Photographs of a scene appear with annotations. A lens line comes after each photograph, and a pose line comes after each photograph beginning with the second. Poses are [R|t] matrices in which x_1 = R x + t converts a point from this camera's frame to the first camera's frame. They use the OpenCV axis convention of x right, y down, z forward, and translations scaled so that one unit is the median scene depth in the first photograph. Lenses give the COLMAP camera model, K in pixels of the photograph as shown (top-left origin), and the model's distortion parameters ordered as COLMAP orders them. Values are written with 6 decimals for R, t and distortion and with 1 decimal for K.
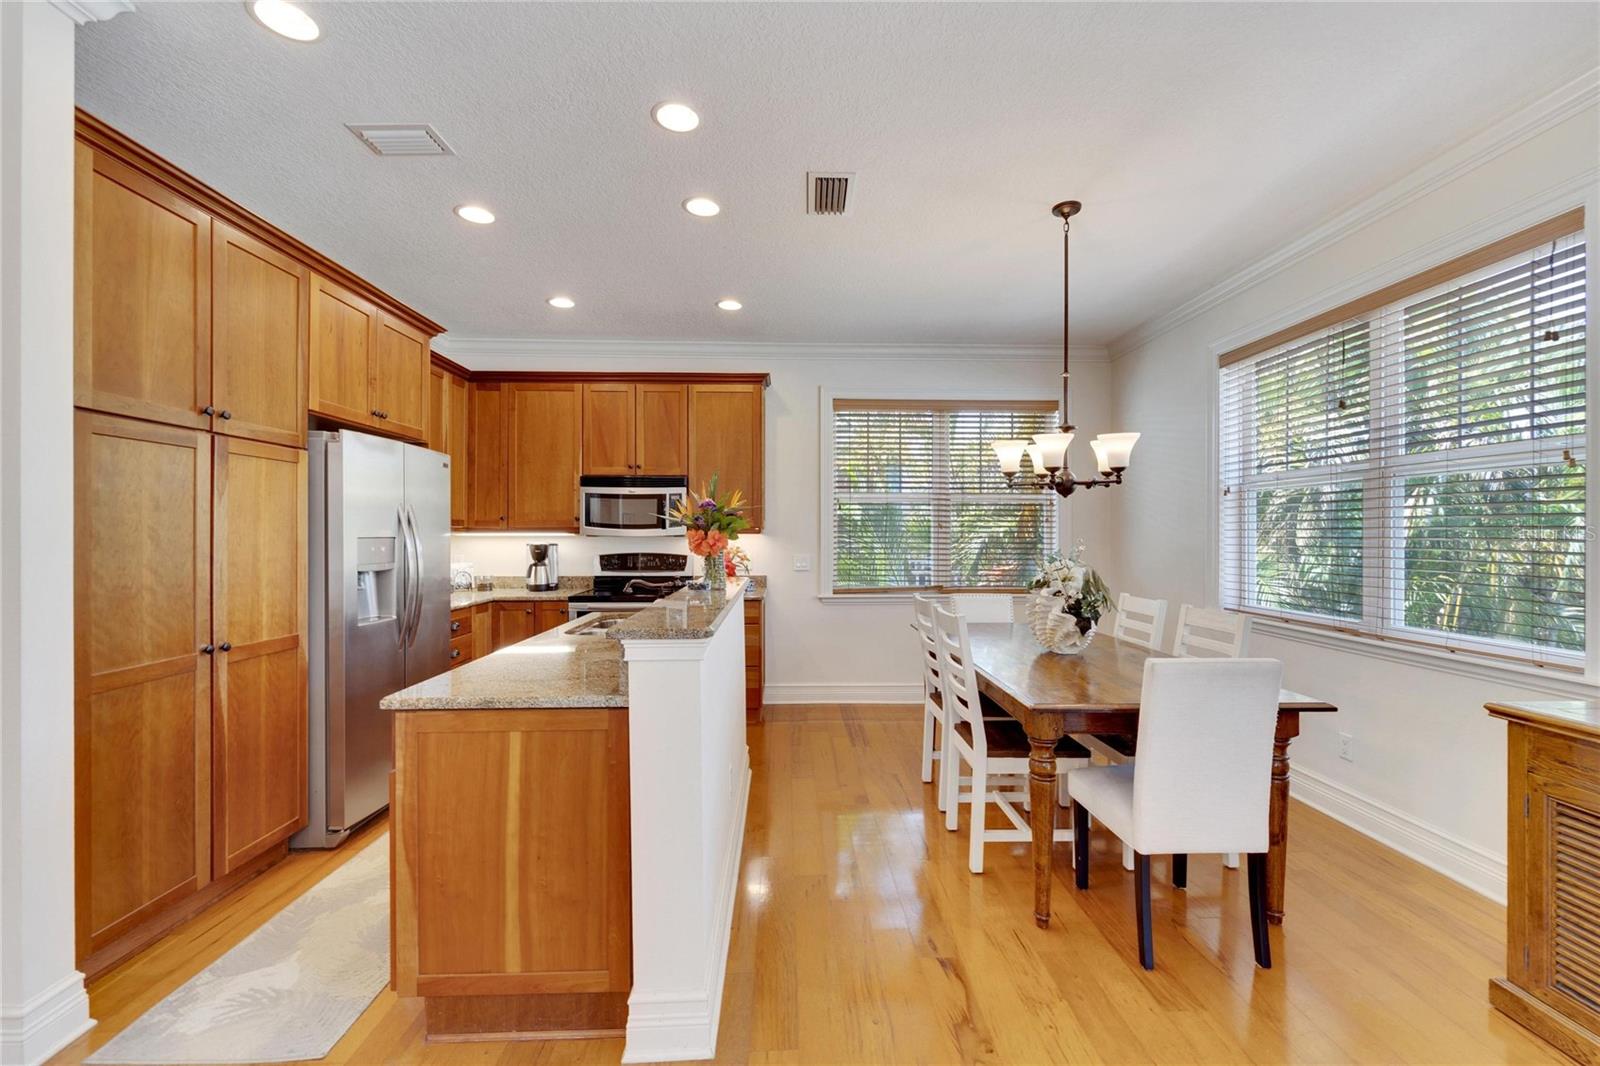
lens RADIAL K [[656.8, 0, 807.1], [0, 656.8, 534.2], [0, 0, 1]] dist [0.000653, -0.000528]
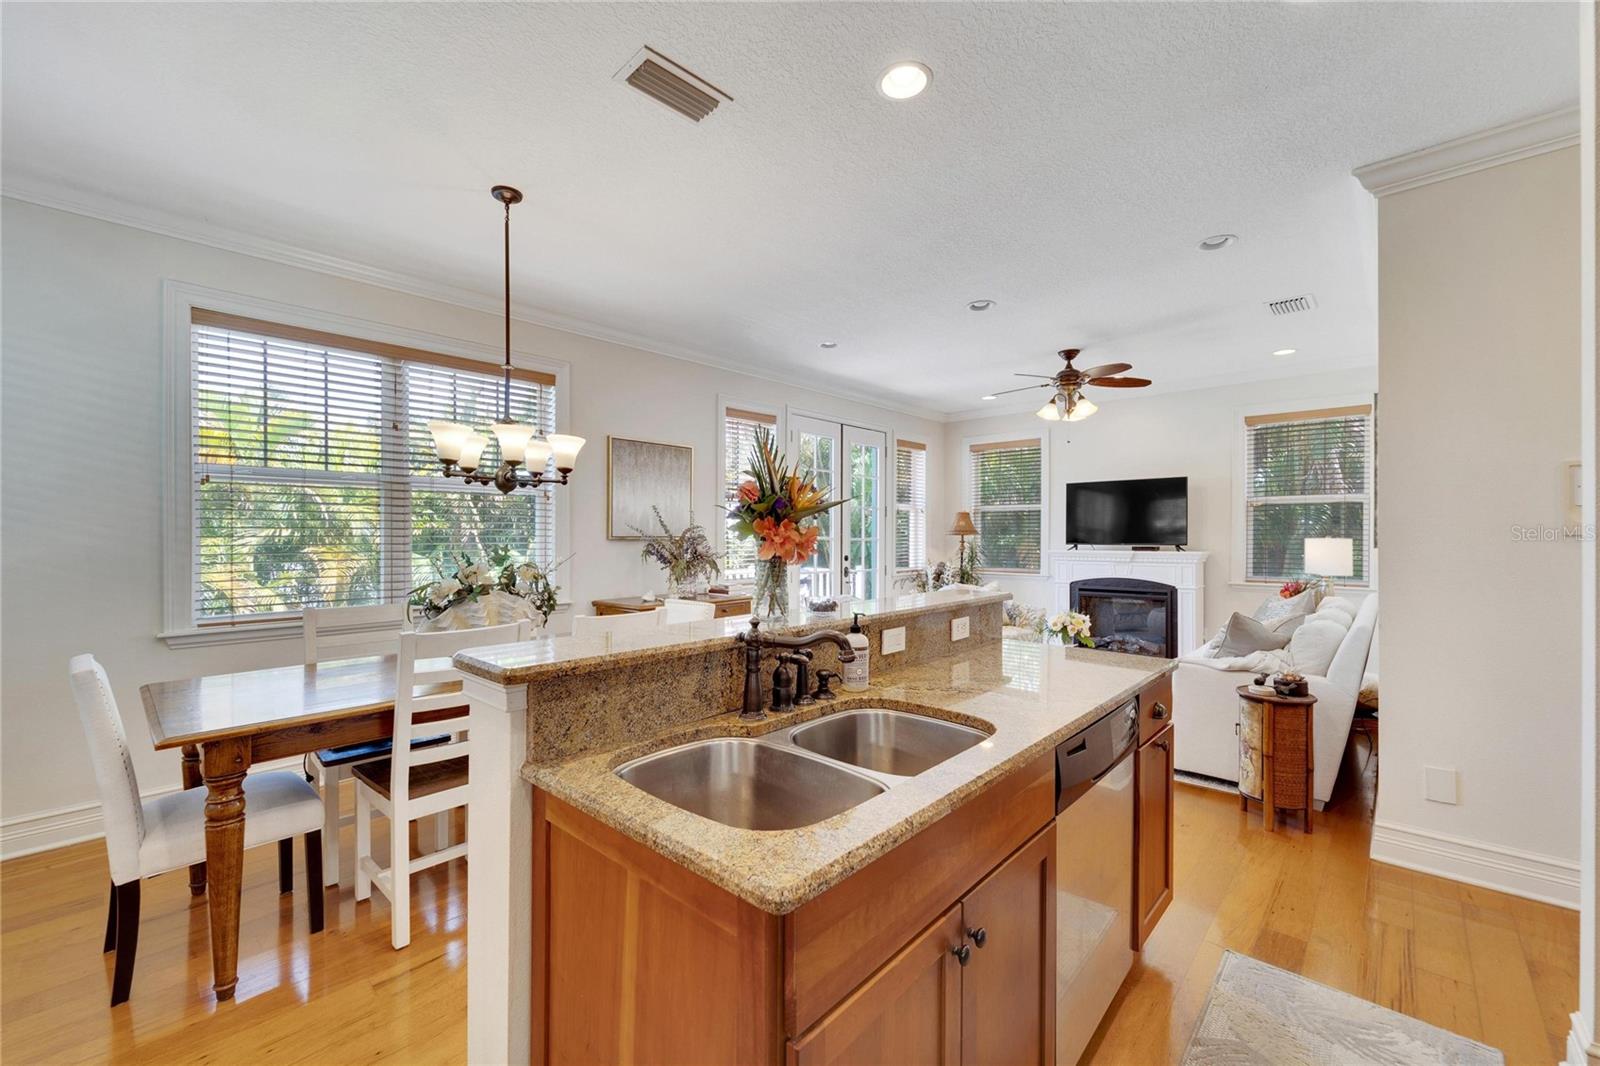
lens RADIAL K [[647.3, 0, 800.5], [0, 647.3, 534.4], [0, 0, 1]] dist [0.001586, 0.000145]
pose [[-0.712380, 0.000385, 0.701794, -0.532869], [0.000845, 1.000000, 0.000310, 0.001893], [-0.701793, 0.000814, -0.712380, 1.266280]]
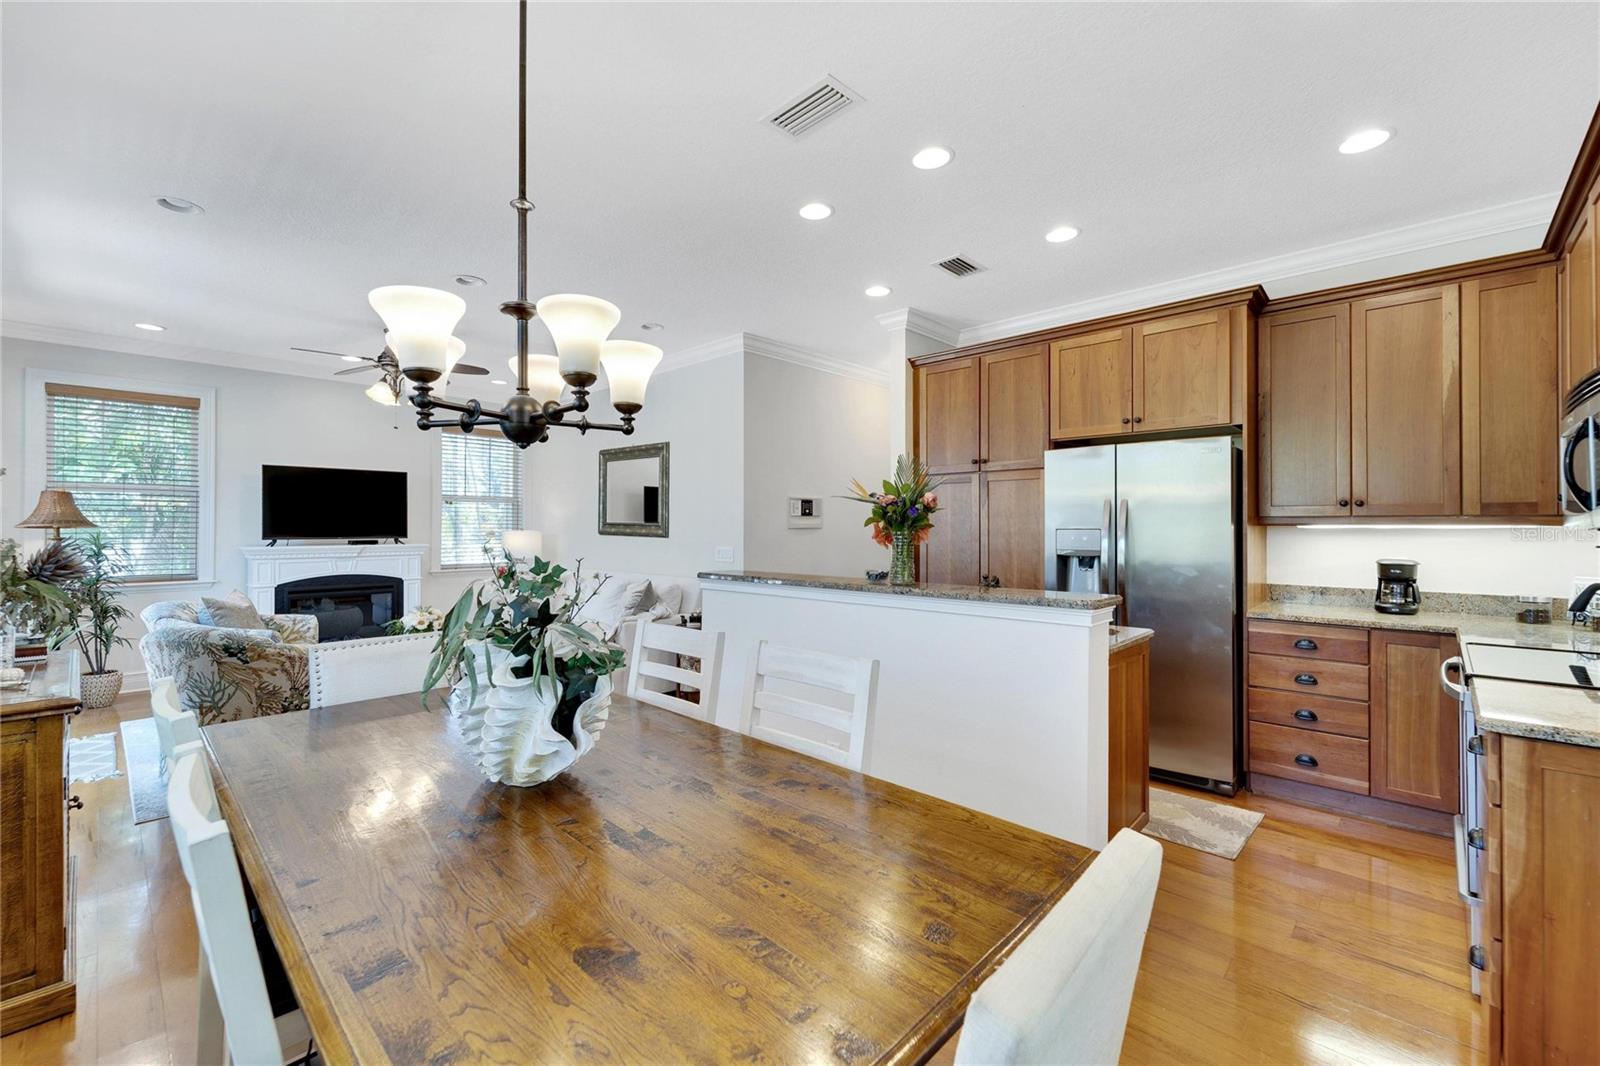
lens RADIAL K [[656.8, 0, 791.5], [0, 656.8, 521.4], [0, 0, 1]] dist [-0.000874, -0.000935]
pose [[-0.715697, -0.008133, -0.698363, 0.548830], [-0.001169, 0.999945, -0.010446, 0.004114], [0.698410, -0.006660, -0.715667, 1.383109]]
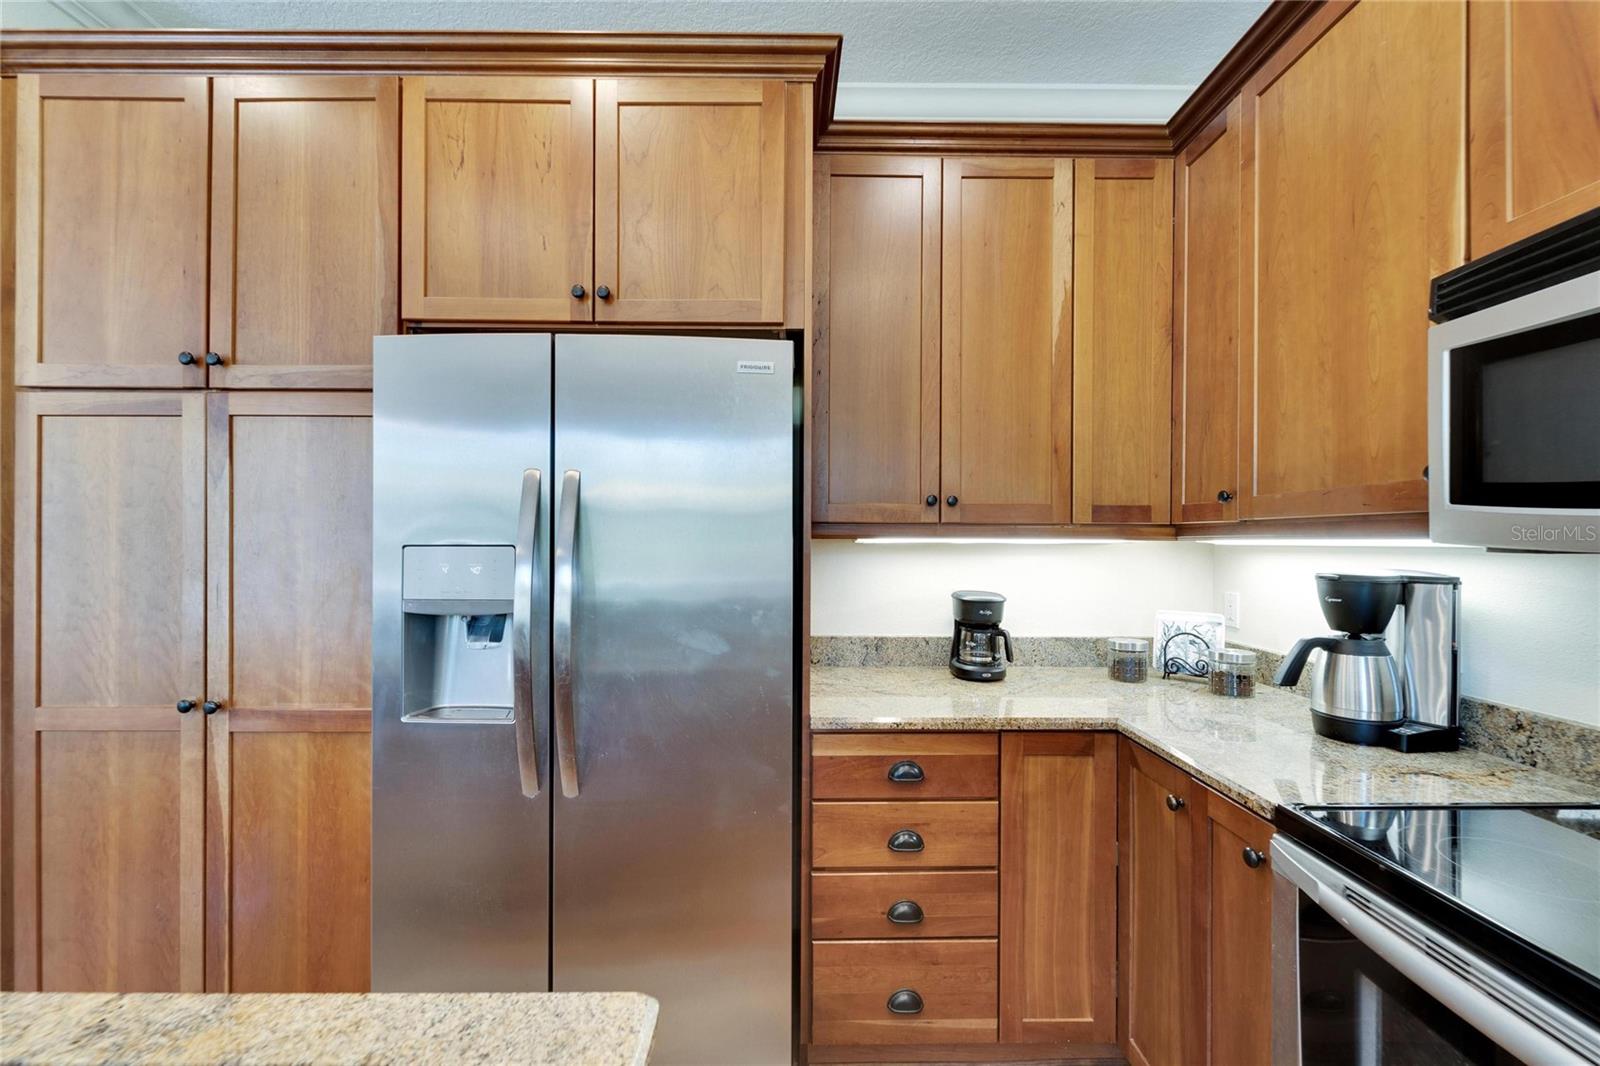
lens RADIAL K [[635.4, 0, 799.1], [0, 635.4, 539.4], [0, 0, 1]] dist [0.000104, -0.000207]
pose [[-0.026599, -0.001251, -0.999645, -0.183585], [-0.002985, 0.999995, -0.001172, 0.000501], [0.999642, 0.002952, -0.026602, 1.153942]]
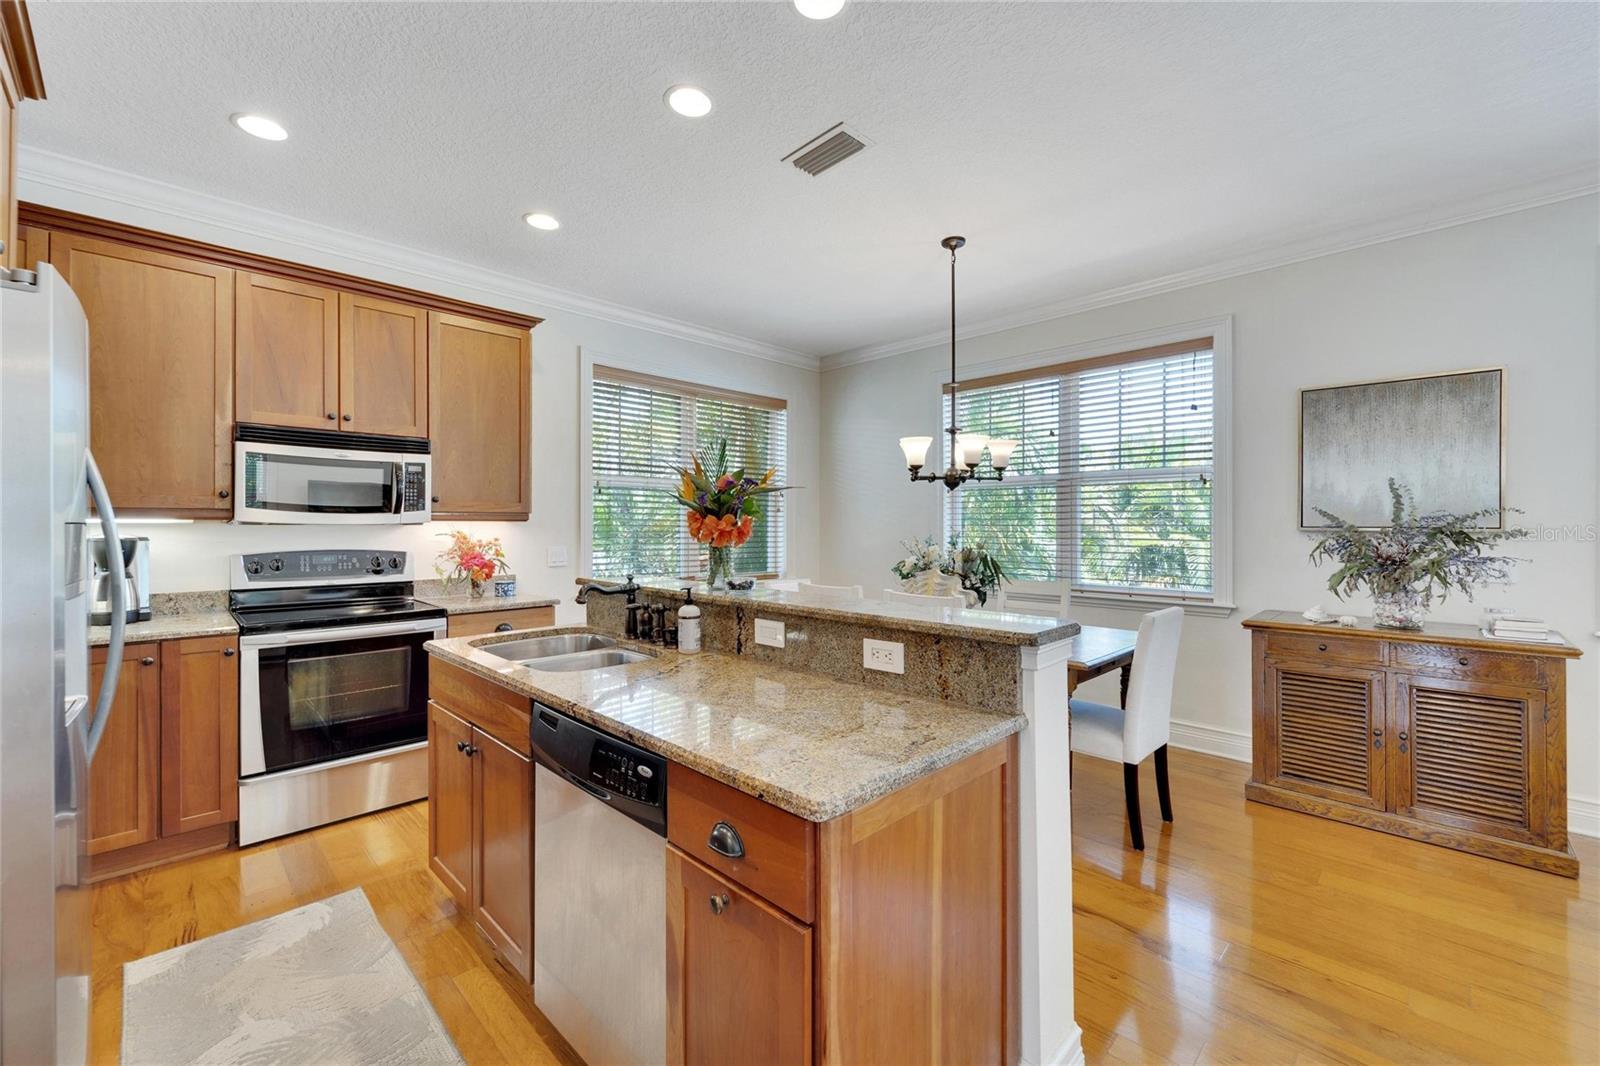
lens RADIAL K [[652.2, 0, 798.7], [0, 652.2, 524.0], [0, 0, 1]] dist [-0.000112, -0.000295]
pose [[0.731504, 0.002159, 0.681834, -0.546541], [-0.000810, 0.999997, -0.002298, 0.006052], [-0.681836, 0.001129, 0.731504, 0.316576]]
